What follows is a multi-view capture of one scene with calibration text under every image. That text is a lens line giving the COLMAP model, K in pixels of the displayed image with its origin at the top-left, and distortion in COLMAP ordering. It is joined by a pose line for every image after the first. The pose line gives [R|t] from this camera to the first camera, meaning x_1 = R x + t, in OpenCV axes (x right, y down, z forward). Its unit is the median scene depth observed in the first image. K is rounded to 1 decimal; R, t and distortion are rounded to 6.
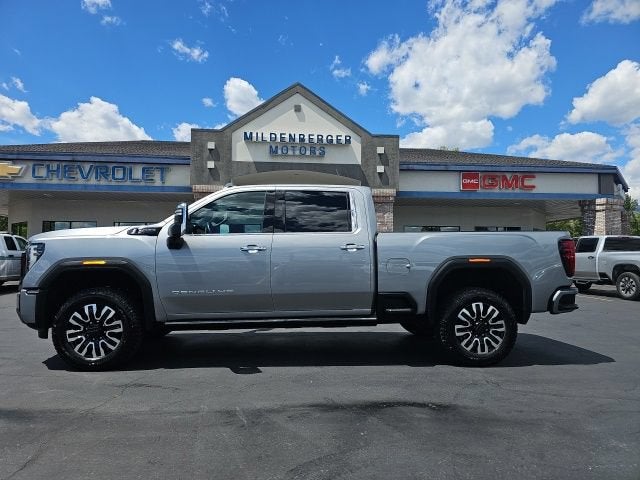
lens RADIAL K [[422.4, 0, 313.1], [0, 422.4, 241.1], [0, 0, 1]] dist [0.055425, -0.047105]
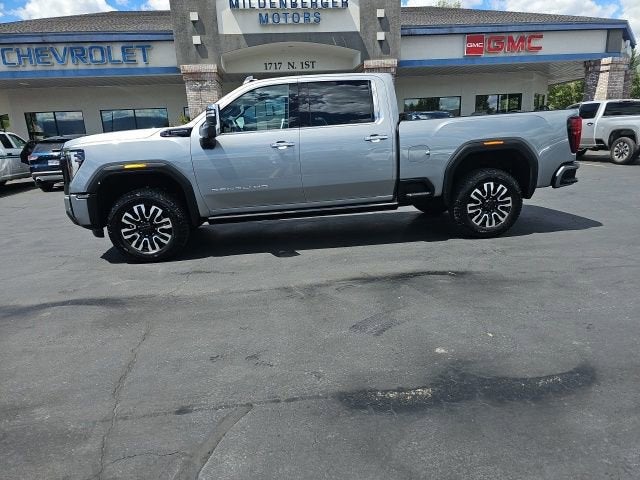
lens RADIAL K [[422.4, 0, 323.6], [0, 422.4, 243.1], [0, 0, 1]] dist [0.055425, -0.047105]
pose [[0.997765, -0.061508, 0.026125, -0.078976], [0.051525, 0.957031, 0.285372, -0.041923], [-0.042555, -0.283388, 0.958061, -0.082857]]
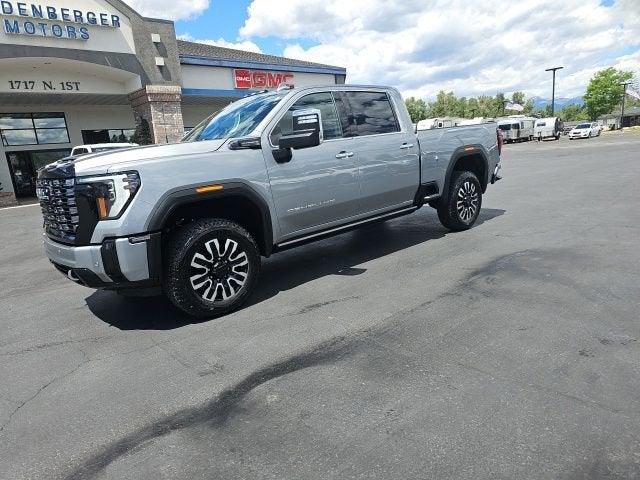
lens RADIAL K [[422.4, 0, 312.2], [0, 422.4, 243.1], [0, 0, 1]] dist [0.055425, -0.047105]
pose [[0.791608, -0.203487, 0.576151, -0.783100], [0.065143, 0.965650, 0.251548, -0.035666], [-0.607547, -0.161596, 0.777672, 0.235640]]
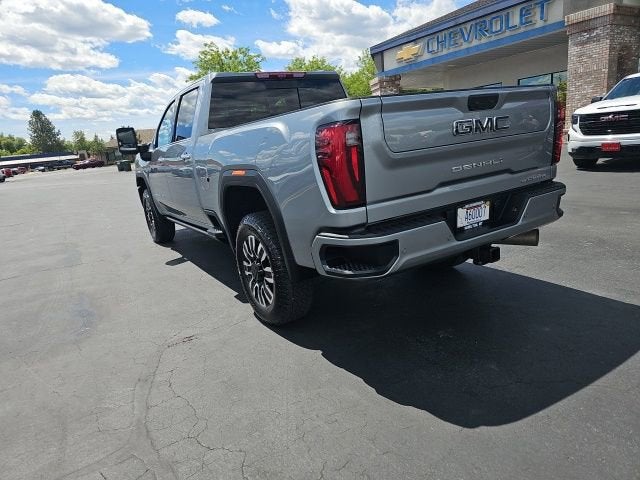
lens RADIAL K [[424.3, 0, 306.5], [0, 424.3, 238.7], [0, 0, 1]] dist [0.045668, -0.029014]
pose [[0.450526, 0.152213, -0.879692, 1.013781], [0.140368, 0.961025, 0.238175, 0.002066], [0.881659, -0.230785, 0.411601, 0.794636]]
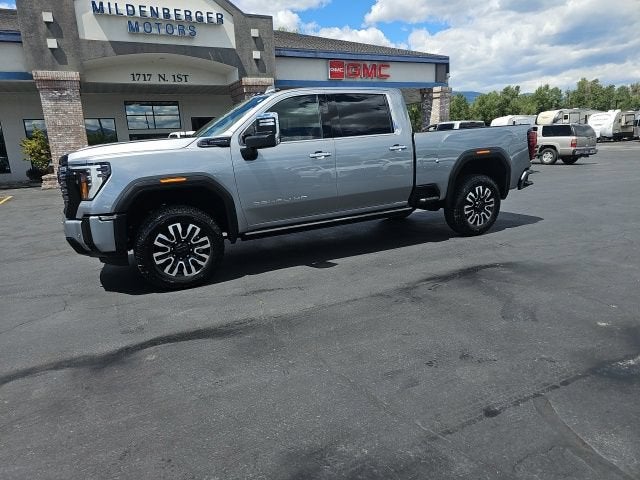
lens RADIAL K [[422.4, 0, 312.0], [0, 422.4, 239.1], [0, 0, 1]] dist [0.055425, -0.047105]
pose [[0.923218, -0.133265, 0.360429, -0.546260], [0.039522, 0.965896, 0.255896, -0.047730], [-0.382239, -0.222002, 0.897000, 0.019308]]
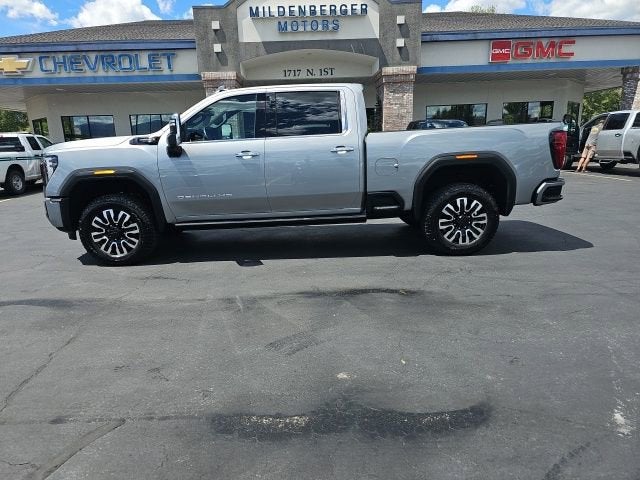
lens RADIAL K [[422.4, 0, 309.5], [0, 422.4, 243.5], [0, 0, 1]] dist [0.055425, -0.047105]
pose [[0.997363, -0.021896, -0.069199, 0.079205], [0.039886, 0.961890, 0.270513, -0.046071], [0.060639, -0.272559, 0.960226, -0.065248]]
